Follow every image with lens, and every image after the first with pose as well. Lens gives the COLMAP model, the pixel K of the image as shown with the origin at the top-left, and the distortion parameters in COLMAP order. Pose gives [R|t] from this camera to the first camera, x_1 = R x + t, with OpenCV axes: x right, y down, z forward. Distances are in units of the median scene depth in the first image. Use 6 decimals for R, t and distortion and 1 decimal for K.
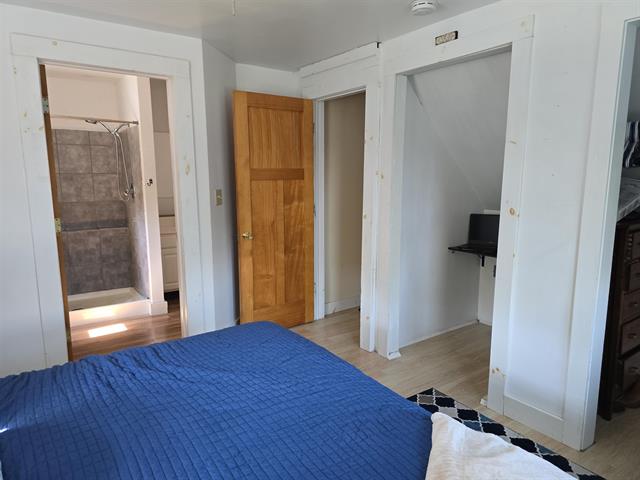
lens RADIAL K [[429.5, 0, 322.1], [0, 429.5, 236.6], [0, 0, 1]] dist [0.050168, -0.044564]
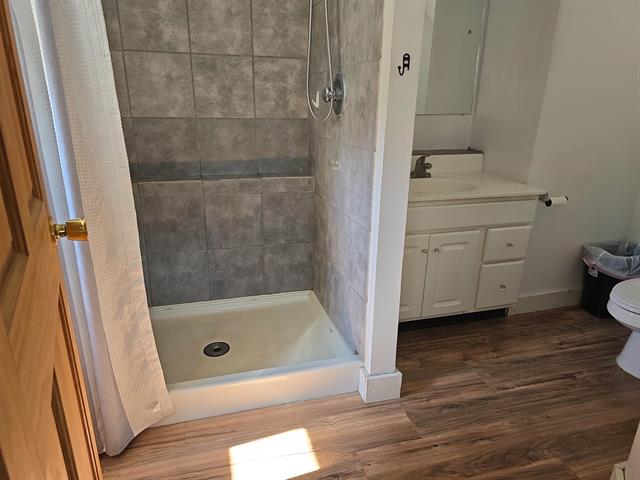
lens RADIAL K [[429.5, 0, 321.1], [0, 429.5, 241.7], [0, 0, 1]] dist [0.050168, -0.044564]
pose [[0.945635, 0.121450, -0.301703, -0.294867], [-0.065067, 0.979552, 0.190377, -0.043116], [0.318656, -0.160396, 0.934201, 0.556233]]
